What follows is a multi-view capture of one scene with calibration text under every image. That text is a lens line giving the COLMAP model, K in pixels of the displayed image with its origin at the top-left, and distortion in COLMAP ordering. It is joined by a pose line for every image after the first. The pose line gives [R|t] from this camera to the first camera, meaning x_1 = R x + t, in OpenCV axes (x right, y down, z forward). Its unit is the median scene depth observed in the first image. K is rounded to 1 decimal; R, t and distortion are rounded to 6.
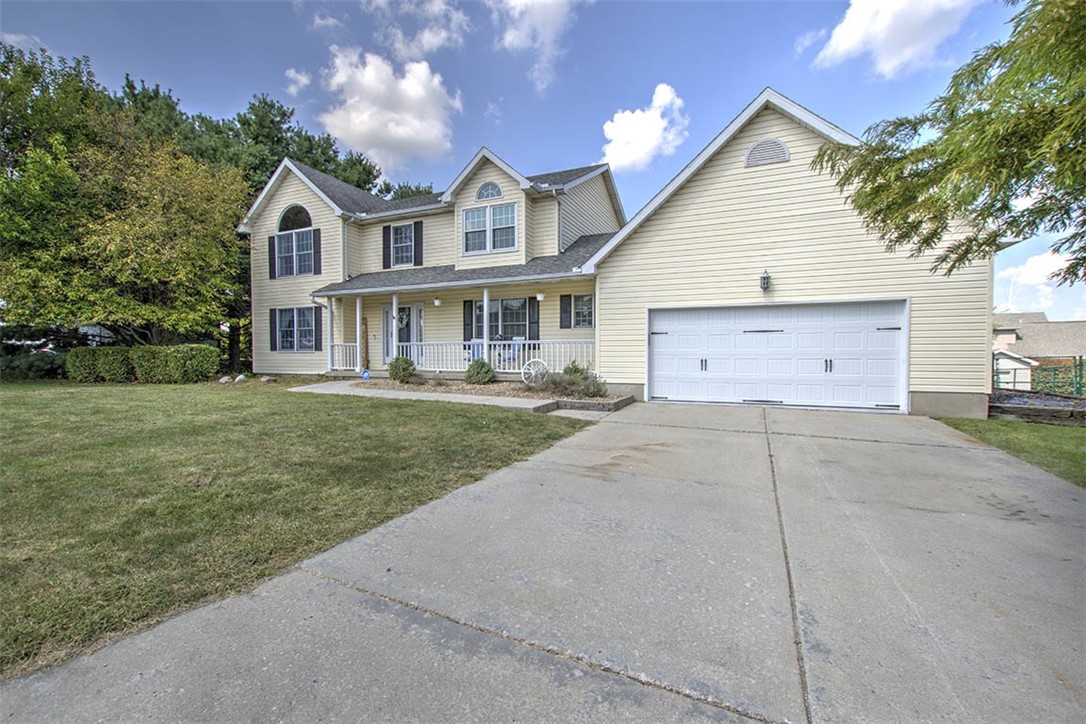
lens RADIAL K [[467.8, 0, 543.0], [0, 467.8, 362.0], [0, 0, 1]] dist [-0.002007, -0.000530]
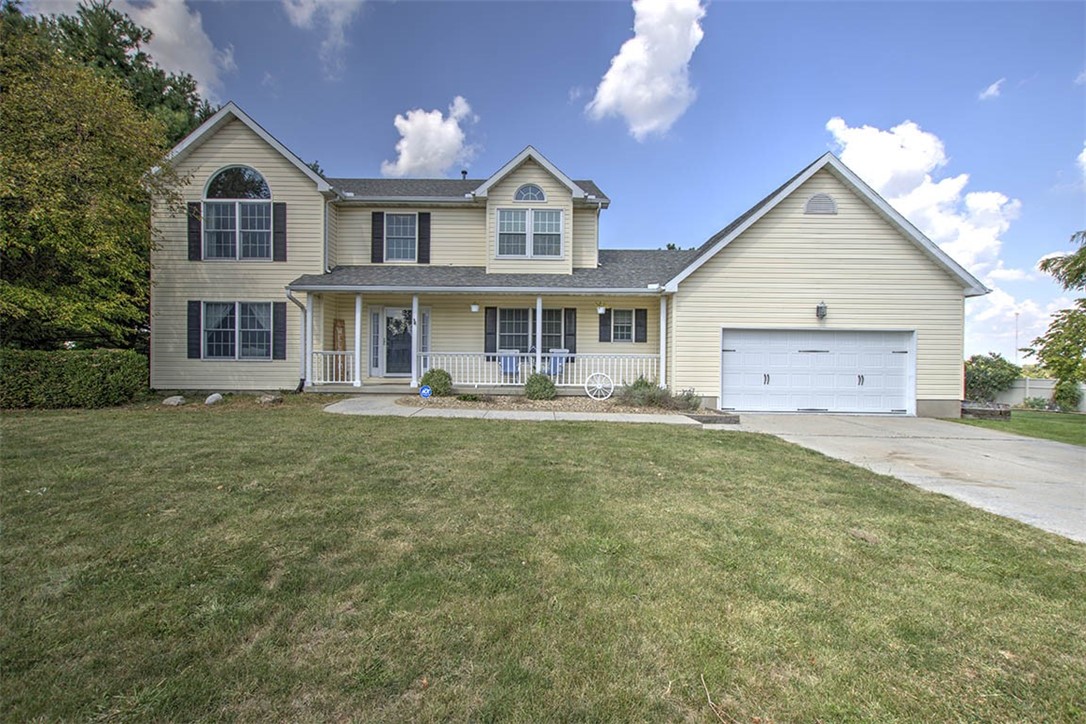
lens RADIAL K [[467.8, 0, 543.0], [0, 467.8, 362.0], [0, 0, 1]] dist [-0.002007, -0.000530]
pose [[0.911921, 0.011838, 0.410195, -0.466483], [-0.004515, 0.999813, -0.018817, -0.008922], [-0.410341, 0.015308, 0.911804, 0.137108]]
